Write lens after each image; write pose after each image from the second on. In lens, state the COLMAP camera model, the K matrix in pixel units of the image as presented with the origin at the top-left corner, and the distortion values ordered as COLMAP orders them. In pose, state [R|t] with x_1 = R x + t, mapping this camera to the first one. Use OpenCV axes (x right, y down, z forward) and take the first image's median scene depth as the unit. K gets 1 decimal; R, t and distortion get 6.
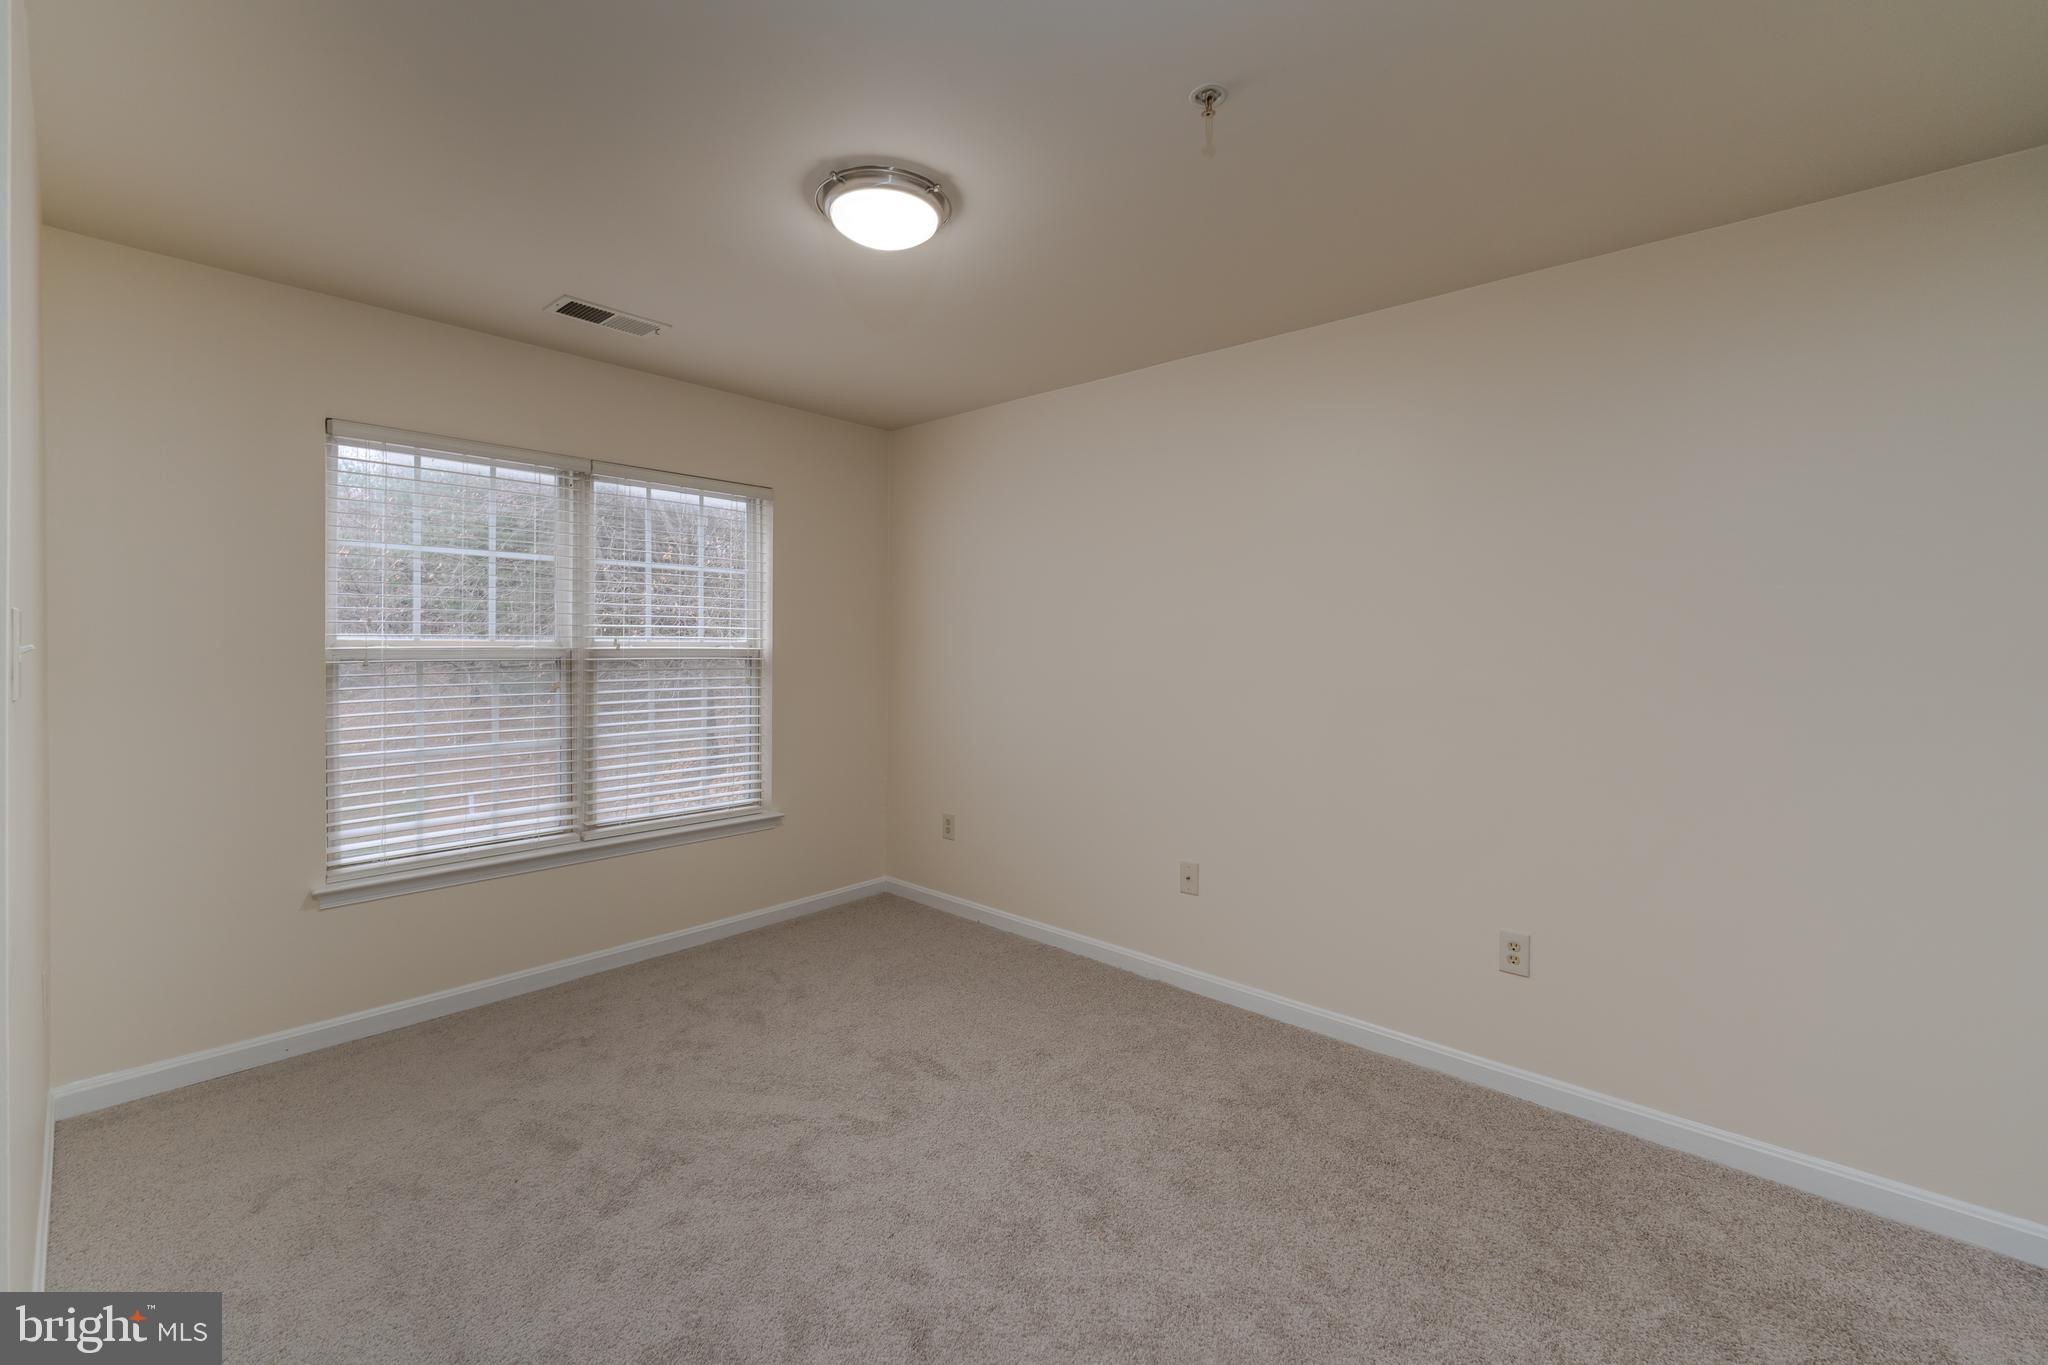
lens RADIAL K [[834.2, 0, 1026.9], [0, 834.2, 654.0], [0, 0, 1]] dist [0.000809, -0.000286]
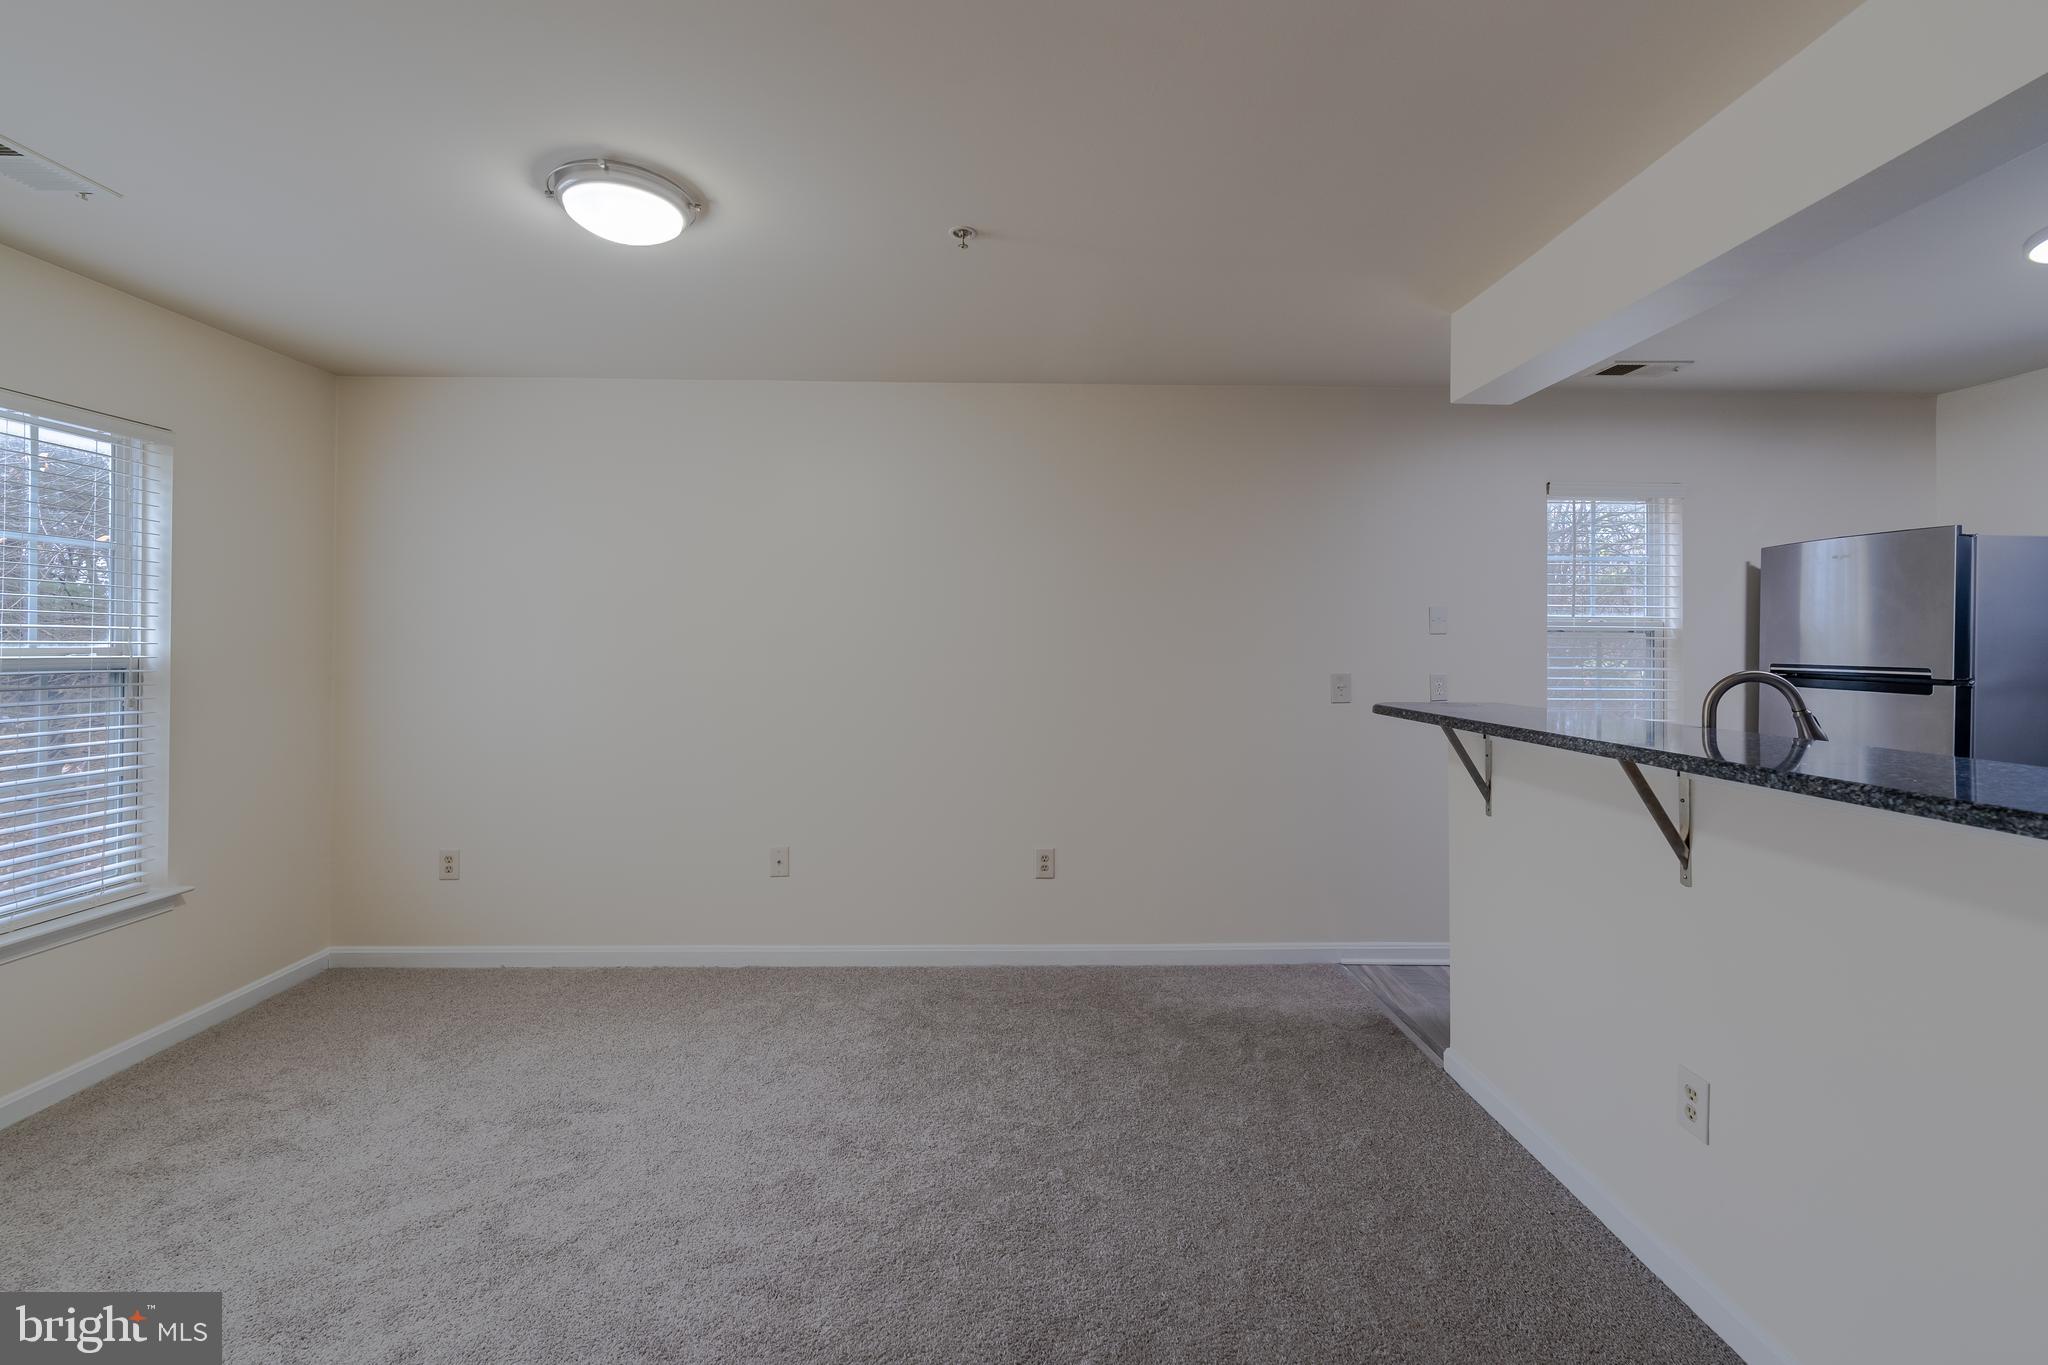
lens RADIAL K [[834.2, 0, 1026.9], [0, 834.2, 654.0], [0, 0, 1]] dist [0.000809, -0.000286]
pose [[0.739946, -0.017495, 0.672438, -0.299552], [0.016042, 0.999836, 0.008361, -0.003081], [-0.672474, 0.004601, 0.740106, -0.011532]]
